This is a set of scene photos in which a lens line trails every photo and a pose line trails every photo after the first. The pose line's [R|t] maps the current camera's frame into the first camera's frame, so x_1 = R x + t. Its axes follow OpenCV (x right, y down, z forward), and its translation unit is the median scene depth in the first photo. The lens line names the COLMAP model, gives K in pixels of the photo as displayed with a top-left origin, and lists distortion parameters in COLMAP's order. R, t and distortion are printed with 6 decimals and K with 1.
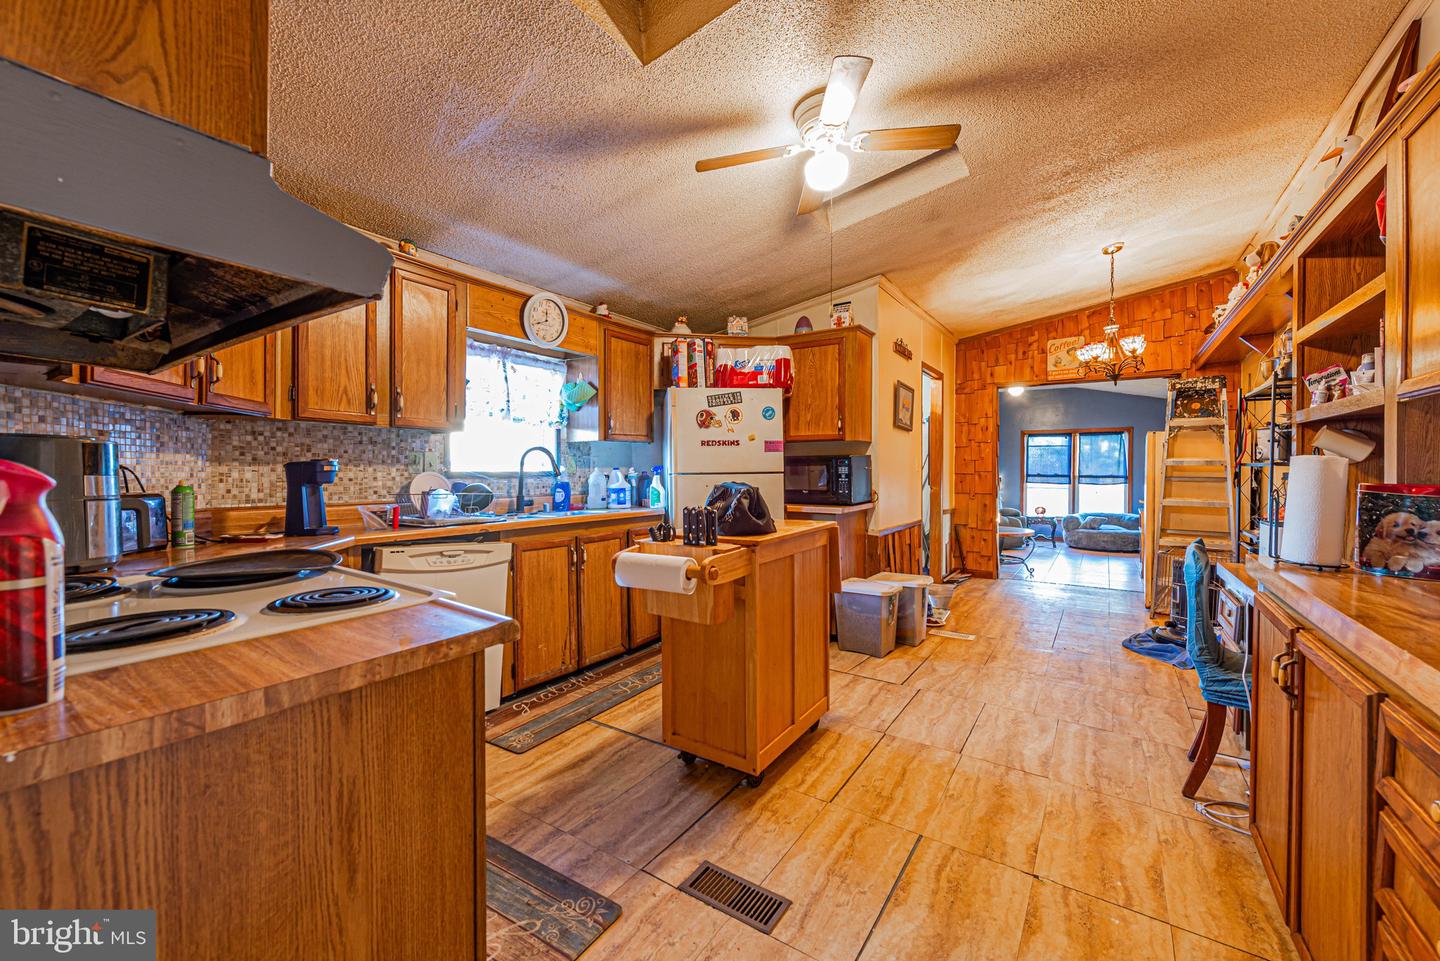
lens RADIAL K [[570.7, 0, 720.0], [0, 570.7, 480.5], [0, 0, 1]] dist [0.013575, -0.000037]
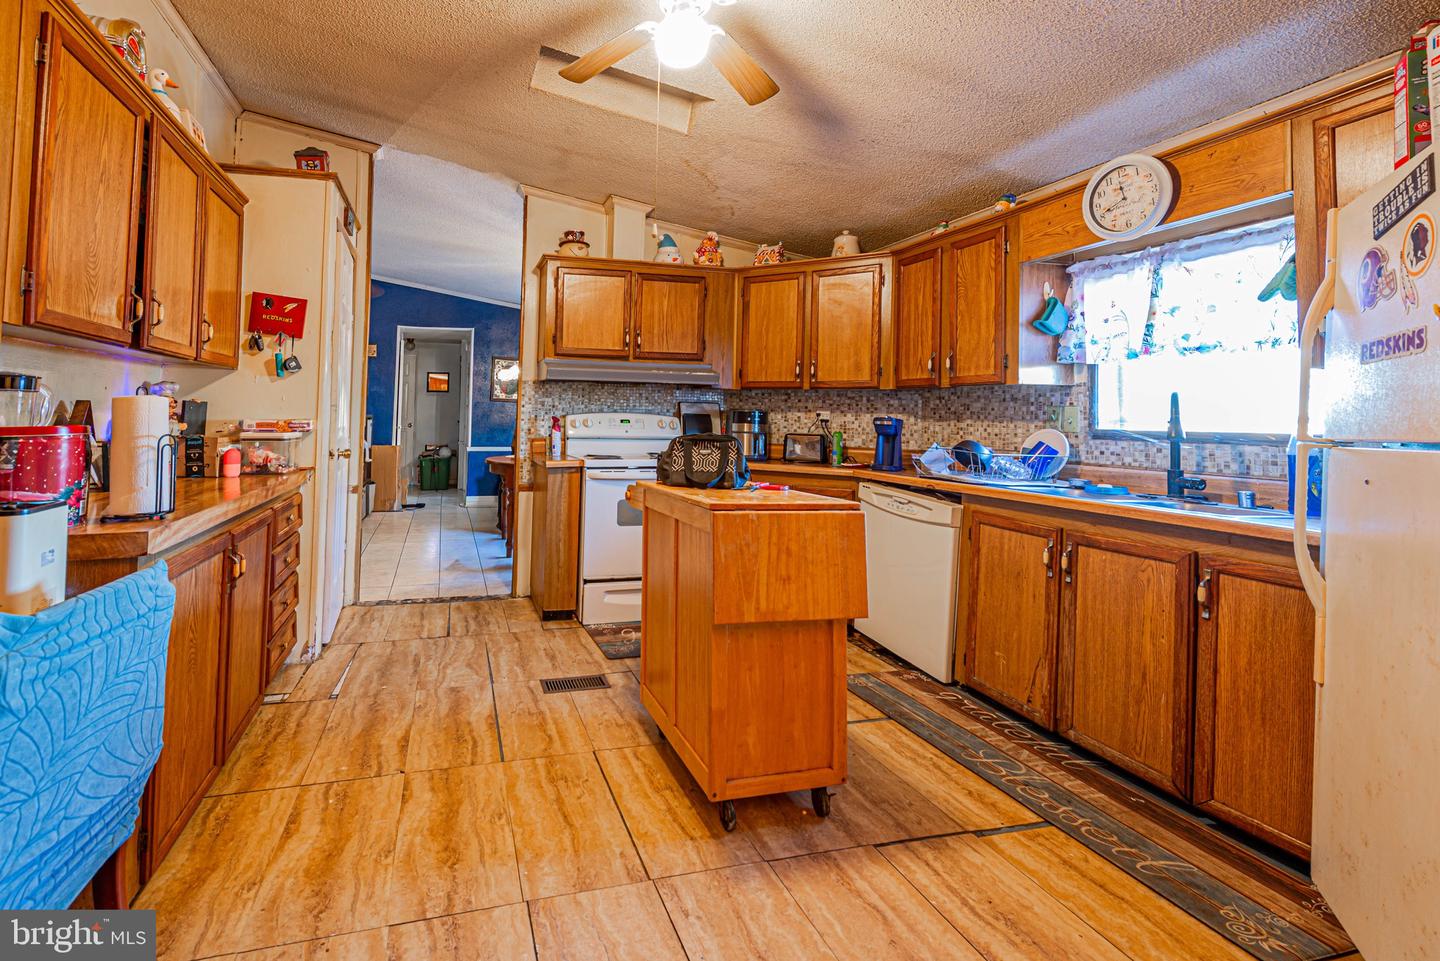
lens RADIAL K [[899.2, 0, 717.9], [0, 899.2, 386.4], [0, 0, 1]] dist [0.032558, -0.000212]
pose [[-0.650918, -0.039975, -0.758095, 0.955031], [-0.031435, 0.999175, -0.025696, -0.031202], [0.758497, 0.007104, -0.651638, 1.642103]]
